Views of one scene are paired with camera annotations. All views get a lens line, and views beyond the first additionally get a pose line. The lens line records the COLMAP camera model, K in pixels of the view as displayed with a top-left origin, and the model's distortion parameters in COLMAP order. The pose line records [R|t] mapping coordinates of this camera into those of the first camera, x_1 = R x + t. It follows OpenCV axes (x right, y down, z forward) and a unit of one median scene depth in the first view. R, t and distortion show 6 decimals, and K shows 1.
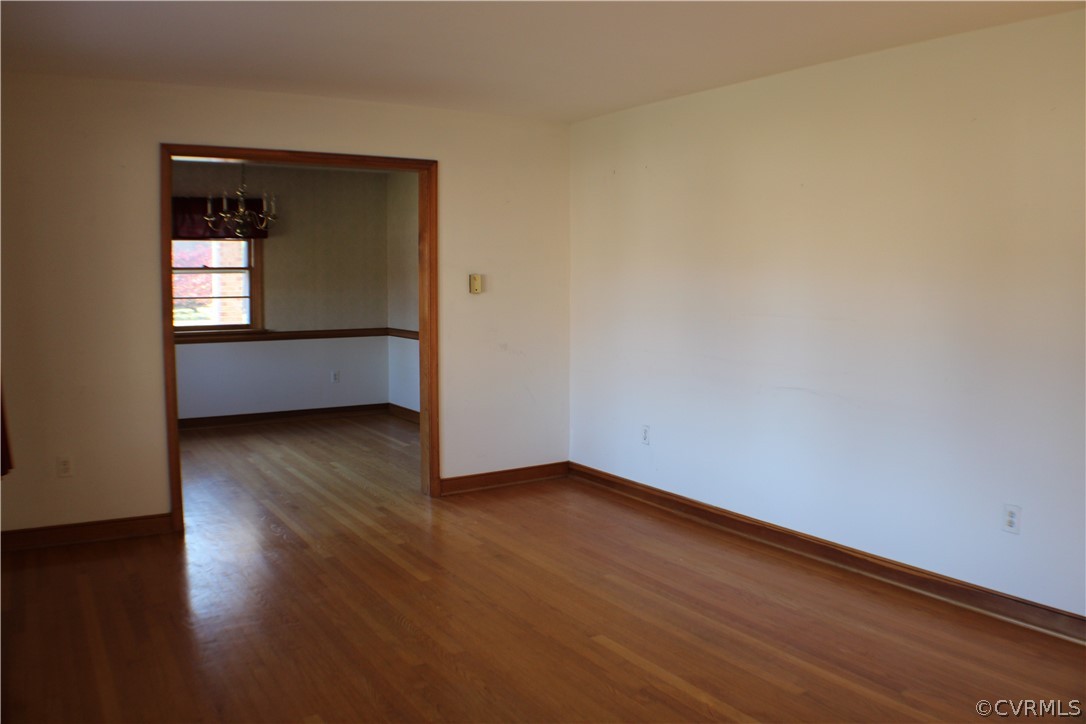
lens RADIAL K [[845.9, 0, 549.1], [0, 845.9, 358.8], [0, 0, 1]] dist [-0.206797, 0.083728]
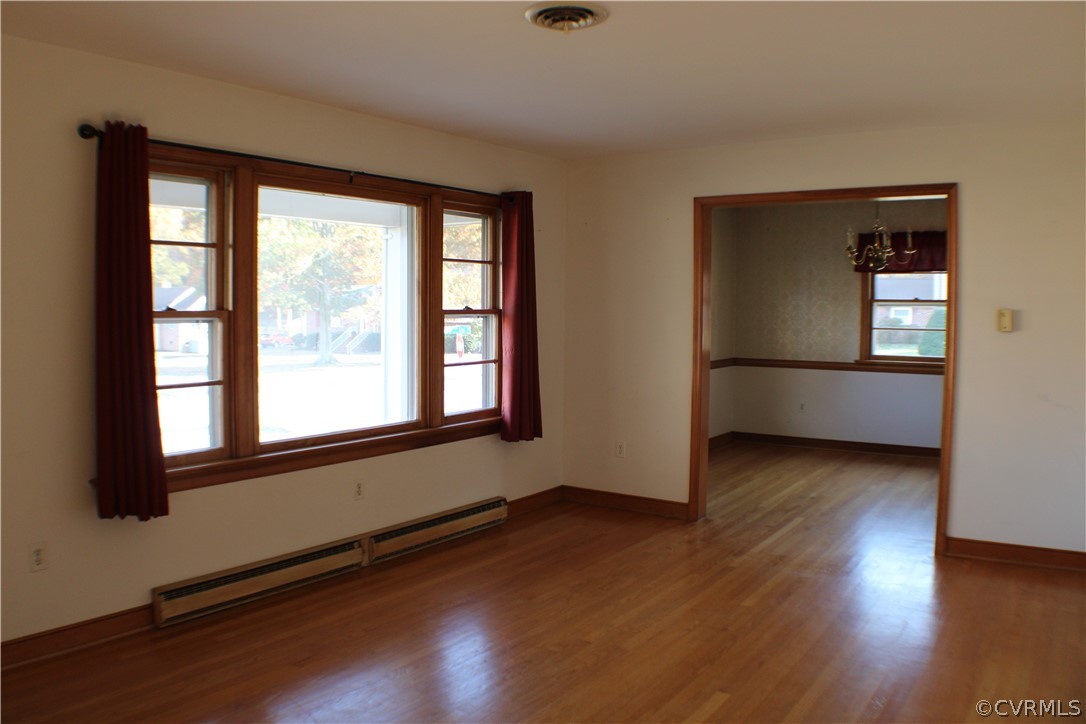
lens RADIAL K [[845.9, 0, 549.1], [0, 845.9, 358.8], [0, 0, 1]] dist [-0.206797, 0.083728]
pose [[0.356947, 0.051783, -0.932688, 0.406383], [-0.087405, 0.995933, 0.021843, -0.021957], [0.930026, 0.073724, 0.360022, 0.224790]]
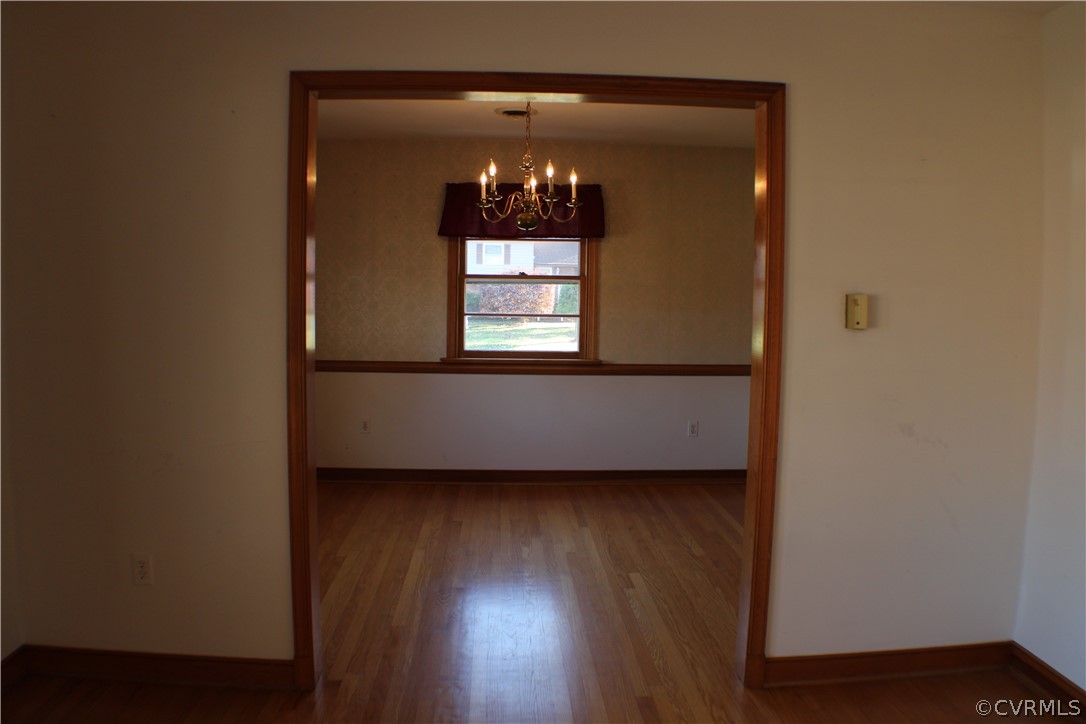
lens RADIAL K [[845.9, 0, 549.1], [0, 845.9, 358.8], [0, 0, 1]] dist [-0.206797, 0.083728]
pose [[0.856701, 0.050032, -0.513382, 0.012291], [-0.058863, 0.998266, -0.000940, -0.037815], [0.512444, 0.031025, 0.858160, 0.362609]]
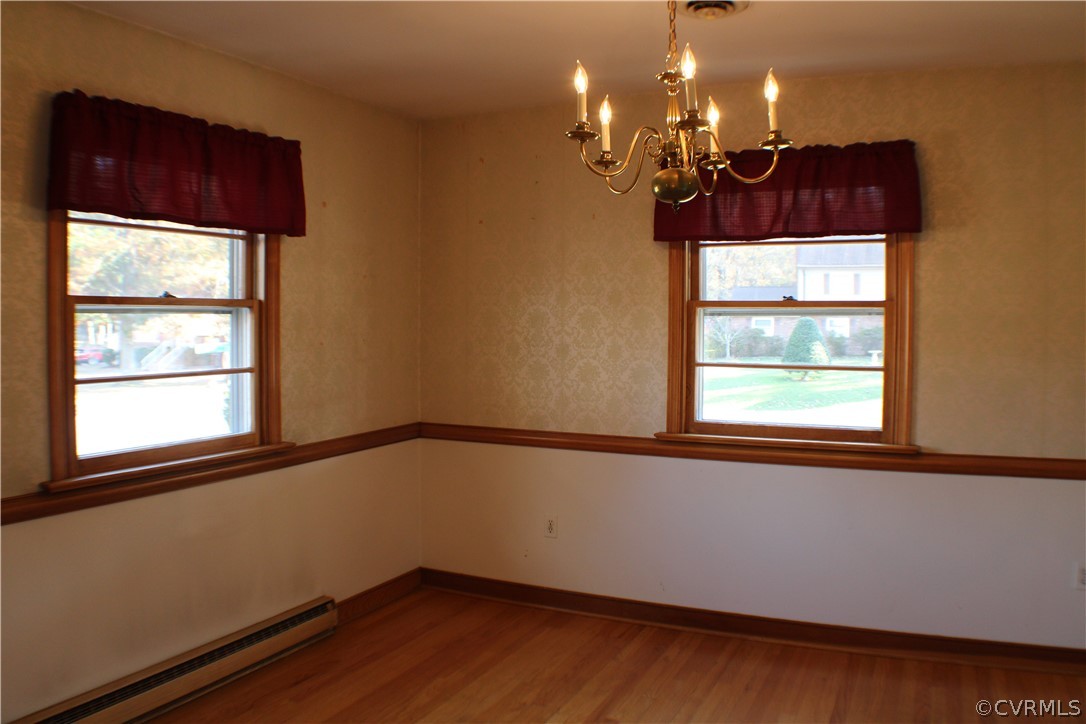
lens RADIAL K [[845.9, 0, 549.1], [0, 845.9, 358.8], [0, 0, 1]] dist [-0.206797, 0.083728]
pose [[0.540682, 0.033625, -0.840555, -0.104313], [-0.078621, 0.996847, -0.010696, -0.069537], [0.837545, 0.071868, 0.541621, 0.687216]]
